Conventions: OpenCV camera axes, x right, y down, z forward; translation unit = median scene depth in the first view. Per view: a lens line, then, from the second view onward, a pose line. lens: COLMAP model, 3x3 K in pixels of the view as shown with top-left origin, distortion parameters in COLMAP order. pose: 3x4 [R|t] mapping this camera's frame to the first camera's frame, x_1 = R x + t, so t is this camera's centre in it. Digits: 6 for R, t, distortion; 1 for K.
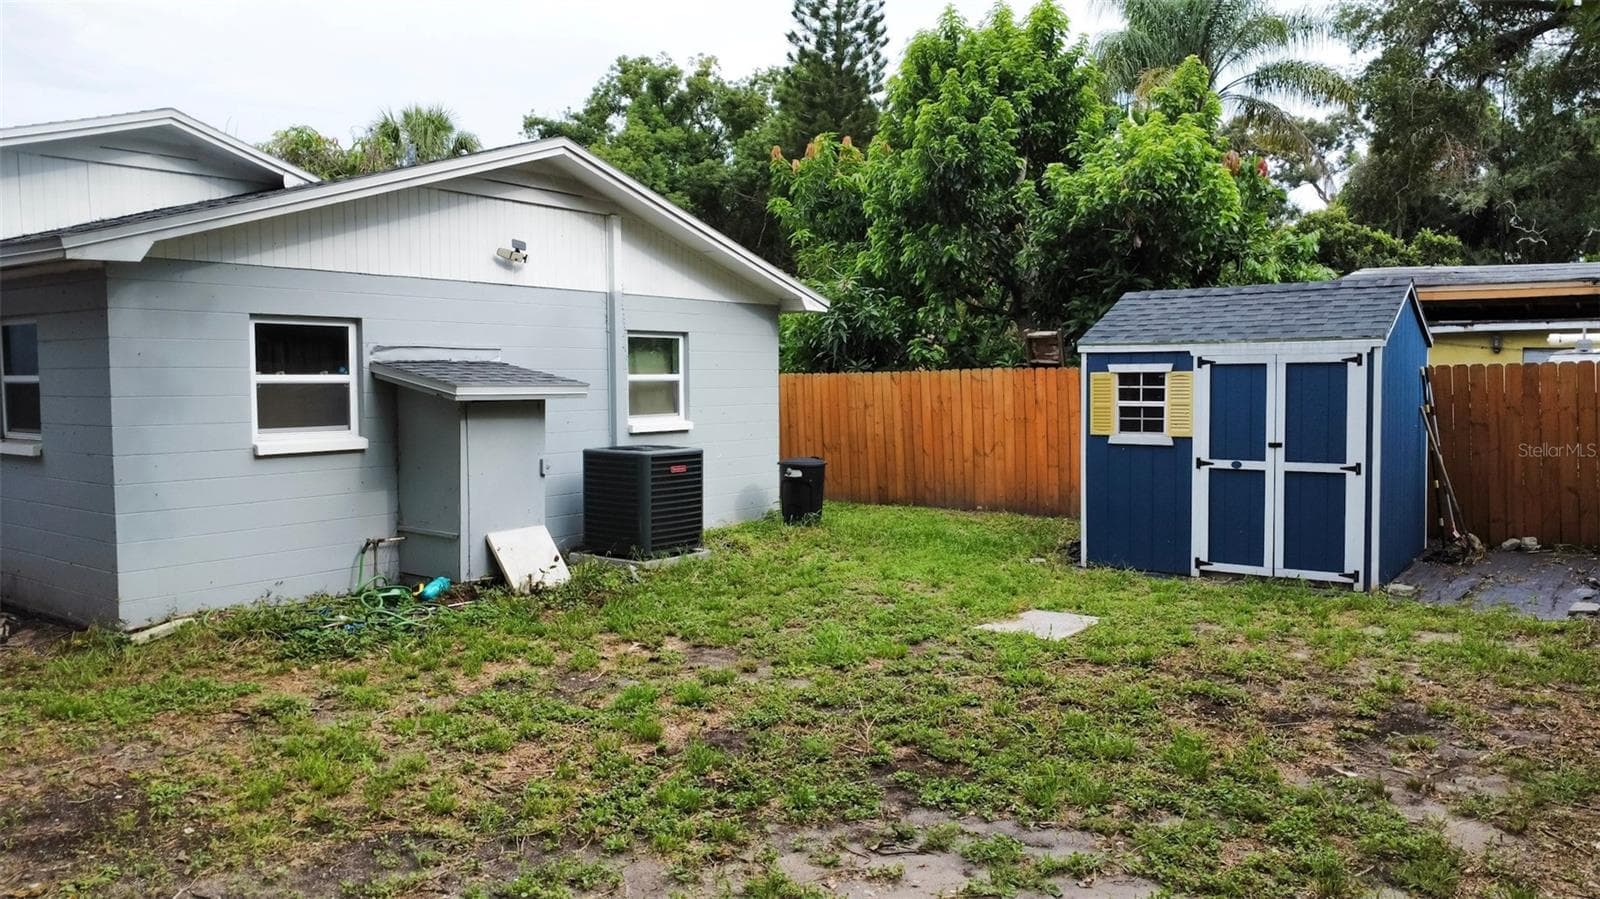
lens RADIAL K [[1158.0, 0, 797.5], [0, 1158.0, 443.4], [0, 0, 1]] dist [-0.004761, -0.010909]
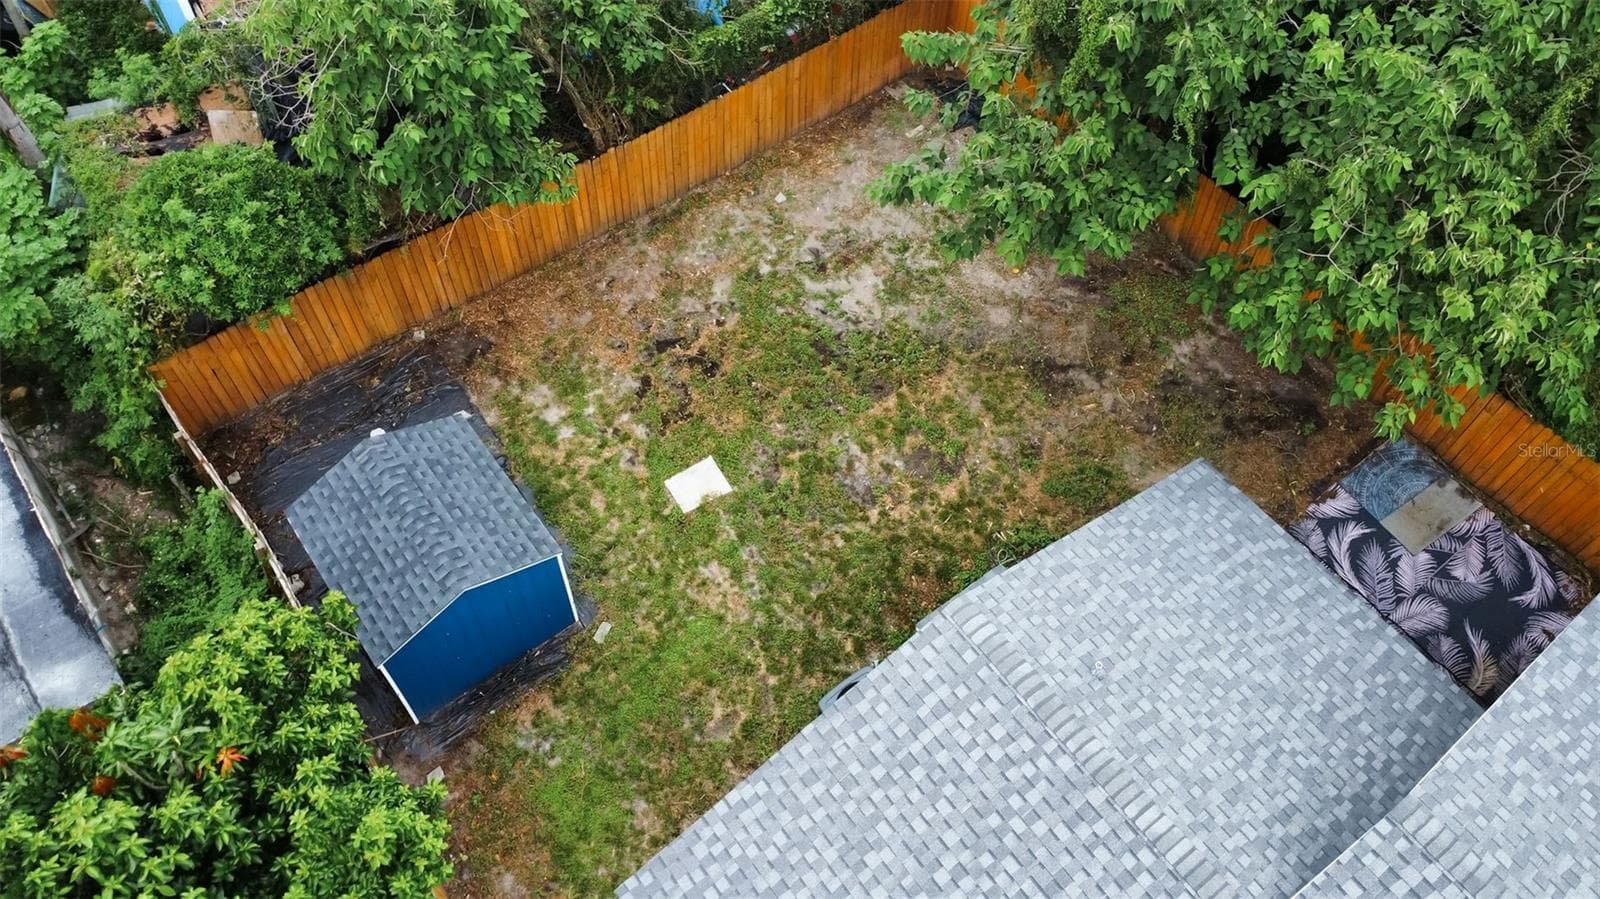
lens RADIAL K [[1158.0, 0, 790.9], [0, 1158.0, 450.3], [0, 0, 1]] dist [-0.004761, -0.010909]
pose [[-0.960141, -0.239172, 0.144656, -0.197644], [0.010200, 0.487199, 0.873231, -1.433259], [-0.279329, 0.839901, -0.465340, 1.586363]]
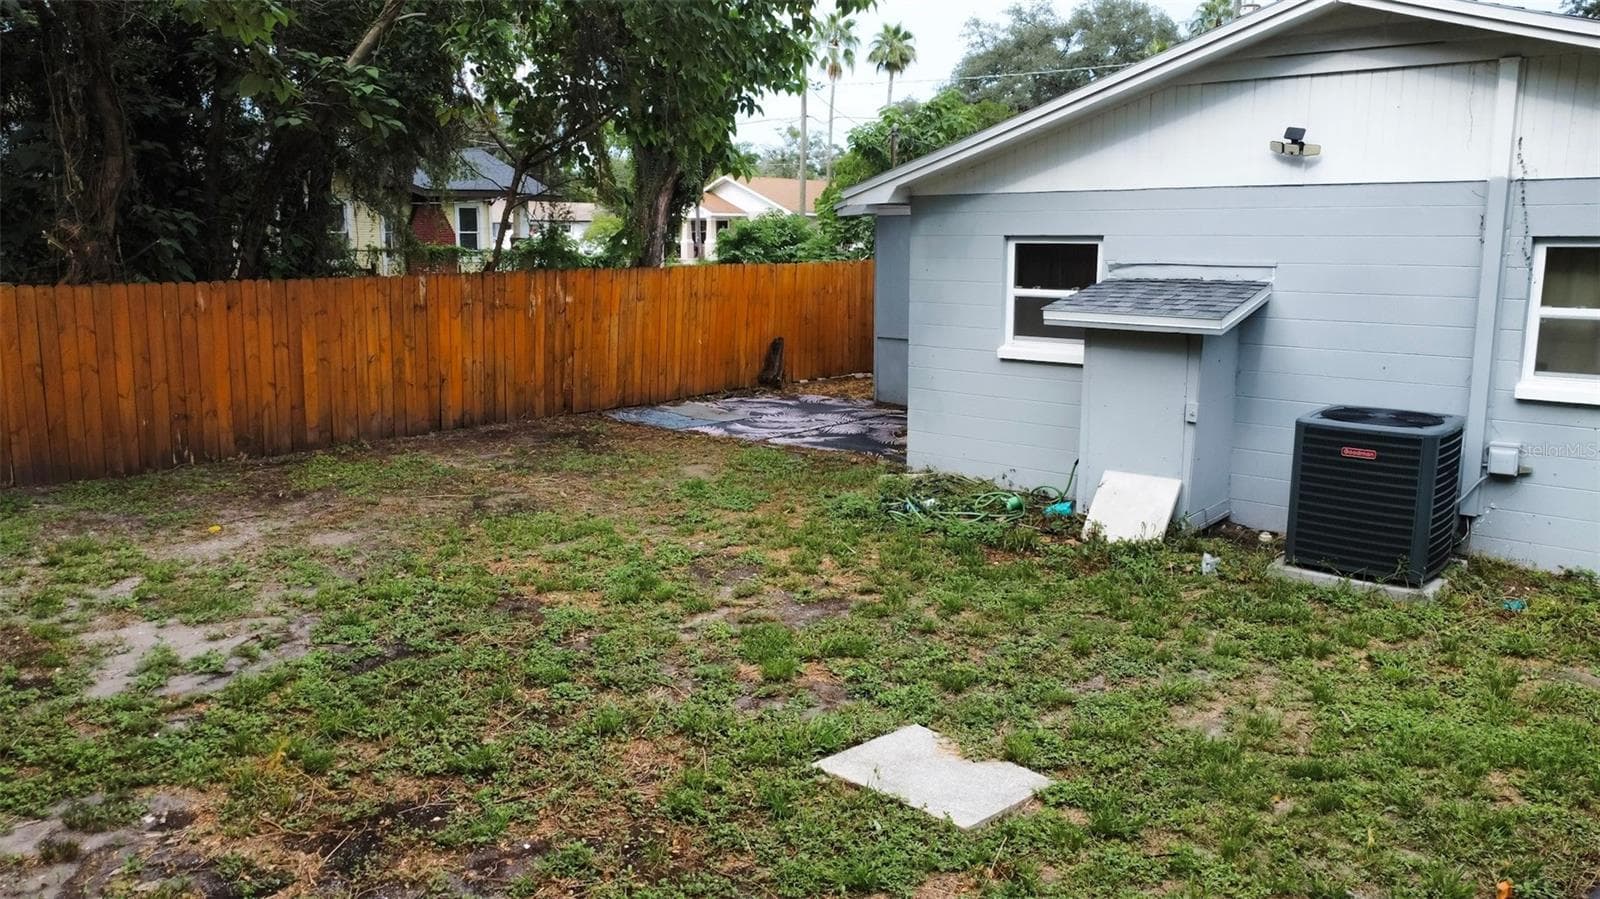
lens RADIAL K [[1158.0, 0, 788.6], [0, 1158.0, 438.8], [0, 0, 1]] dist [-0.004761, -0.010909]
pose [[-0.086654, 0.174134, -0.980902, 0.660305], [-0.056785, 0.982141, 0.179370, -0.099223], [0.994619, 0.071244, -0.075219, 0.813680]]
